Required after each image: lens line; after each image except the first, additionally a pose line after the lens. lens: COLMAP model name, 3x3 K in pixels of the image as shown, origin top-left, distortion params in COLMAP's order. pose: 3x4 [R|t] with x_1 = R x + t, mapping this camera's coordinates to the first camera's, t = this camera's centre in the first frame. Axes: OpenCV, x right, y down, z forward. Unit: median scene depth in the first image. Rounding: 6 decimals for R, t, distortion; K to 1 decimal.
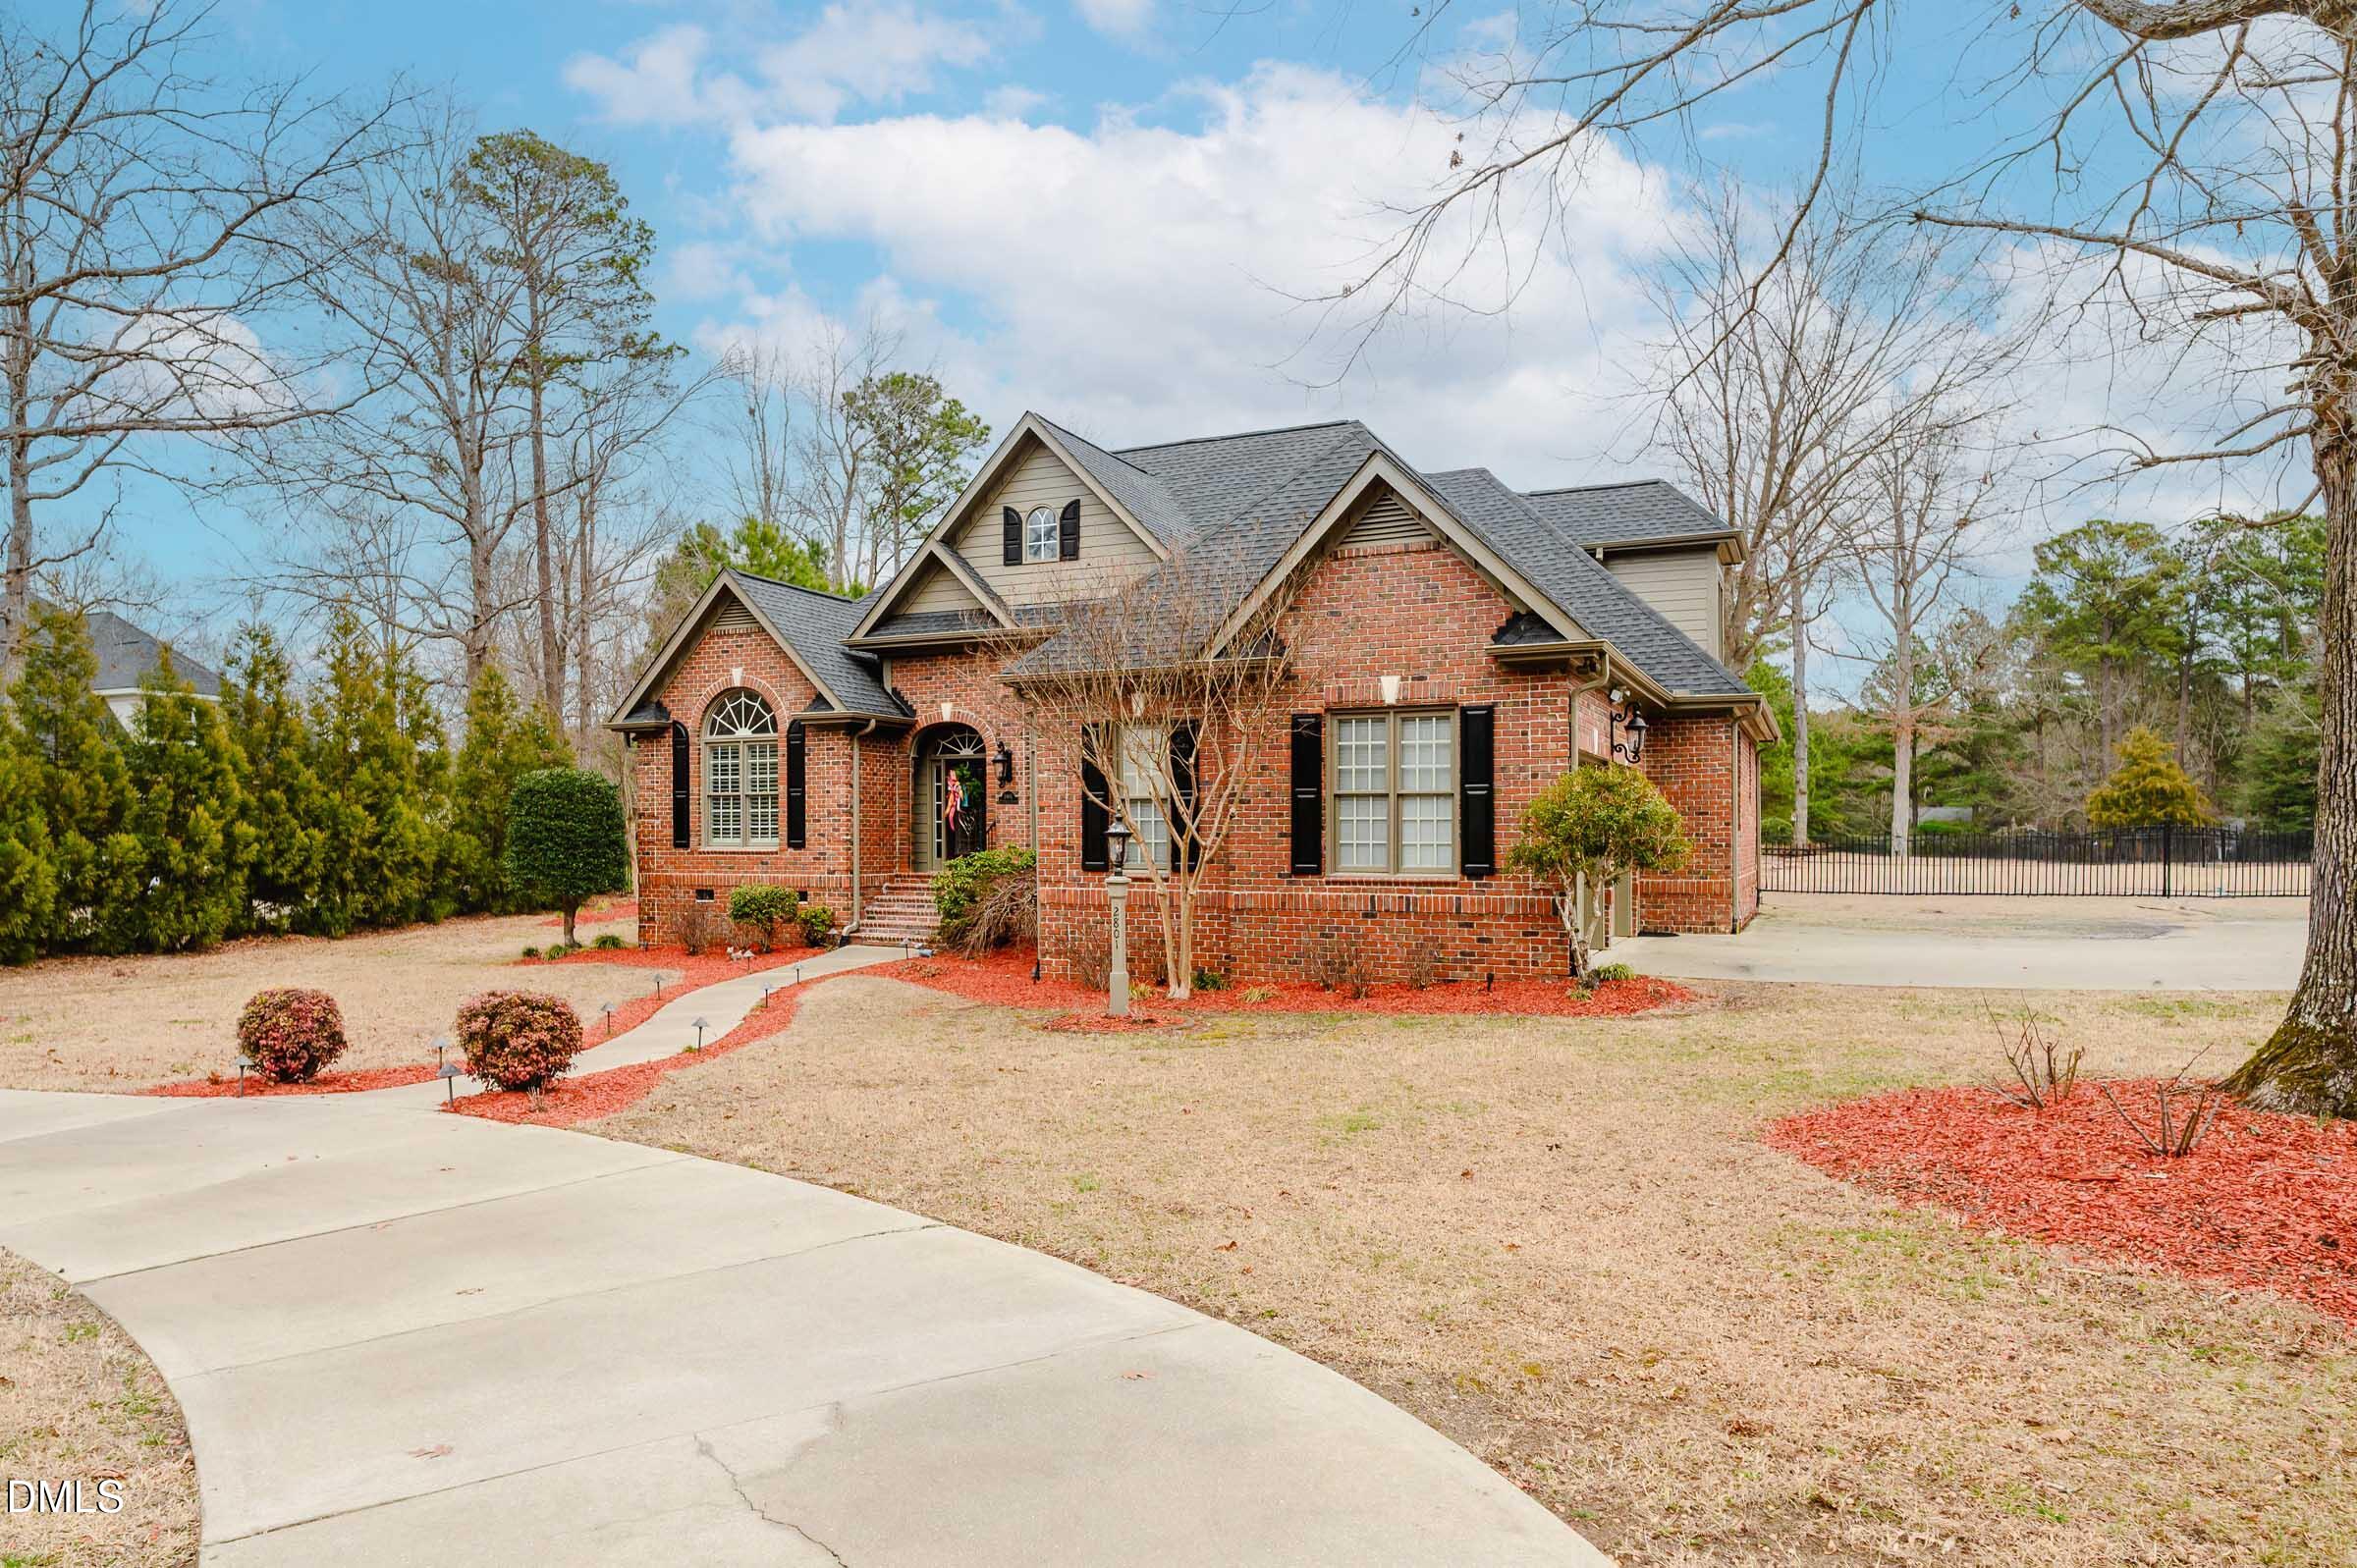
lens RADIAL K [[1411.2, 0, 1166.8], [0, 1411.2, 779.7], [0, 0, 1]] dist [-0.003944, 0.002392]
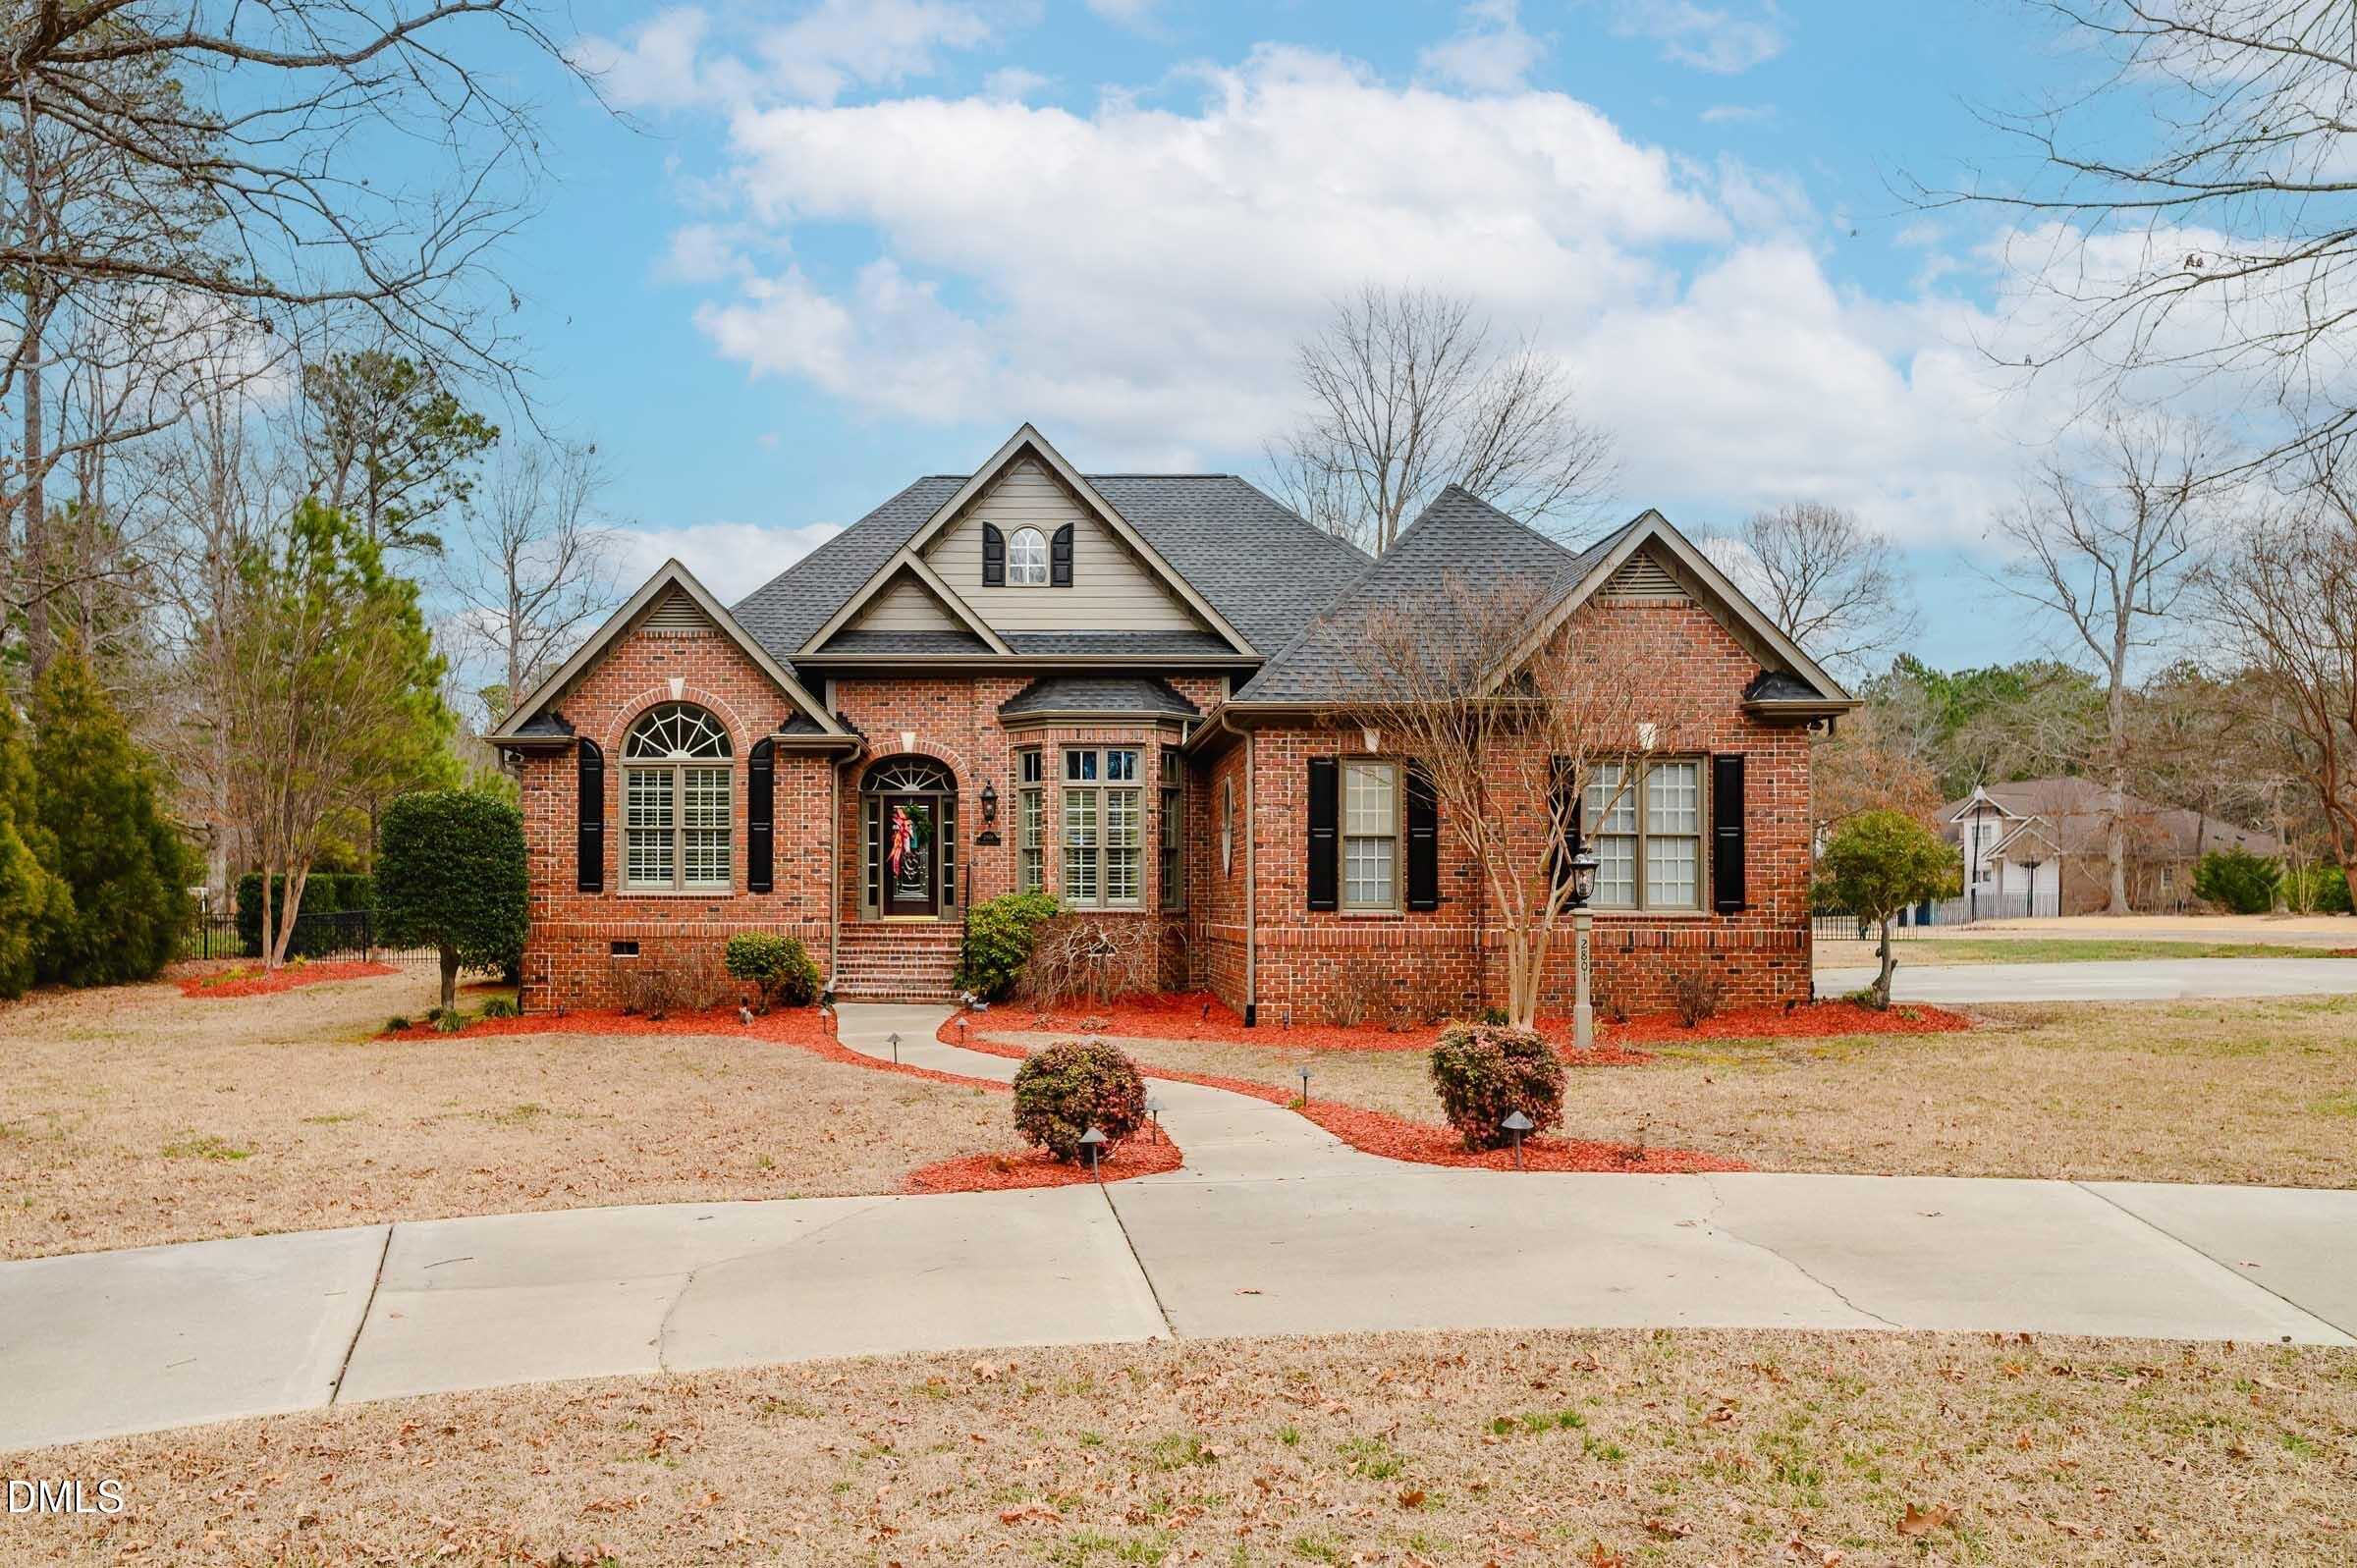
lens RADIAL K [[1419.8, 0, 1096.7], [0, 1419.8, 830.5], [0, 0, 1]] dist [-0.000344, -0.000368]
pose [[0.916688, 0.022862, 0.398948, -0.421618], [-0.018901, 0.999725, -0.013859, 0.019274], [-0.399155, 0.005164, 0.916869, 0.125389]]
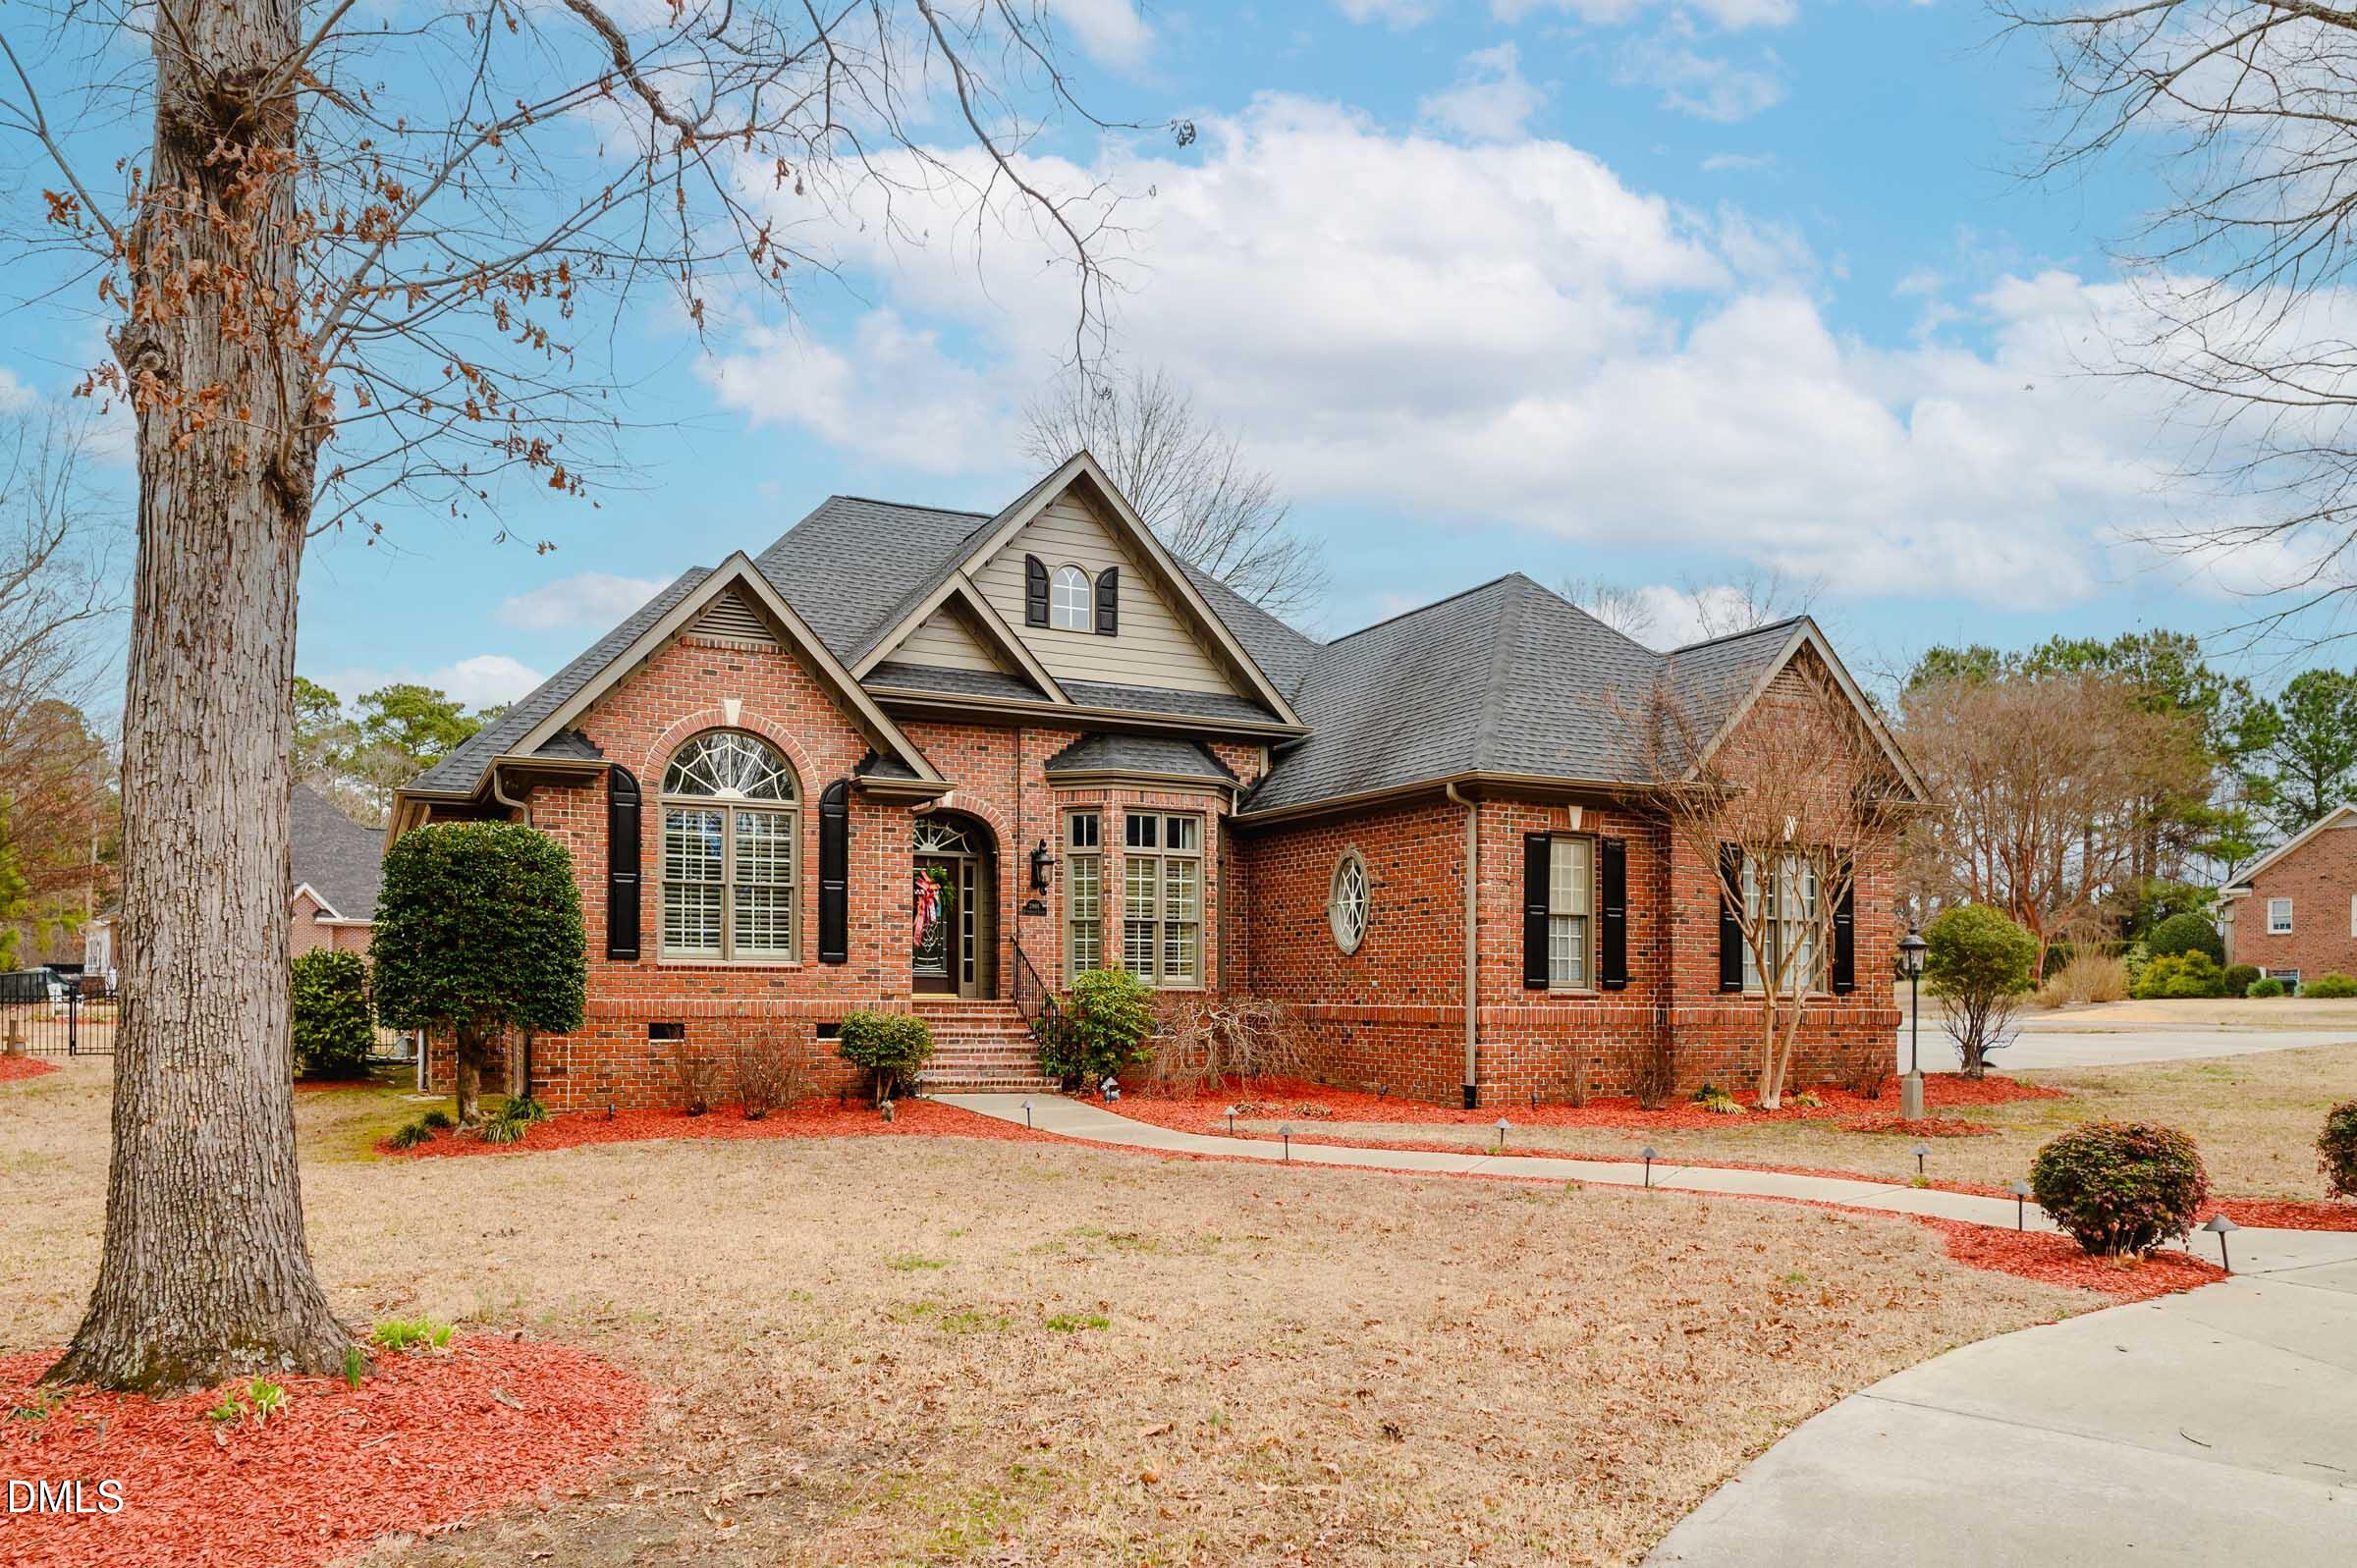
lens RADIAL K [[1411.9, 0, 1062.0], [0, 1411.9, 939.2], [0, 0, 1]] dist [-0.002075, -0.000289]
pose [[0.701071, 0.033529, 0.712303, -0.695749], [-0.038419, 0.999219, -0.009221, 0.038494], [-0.712056, -0.020901, 0.701812, 0.412869]]
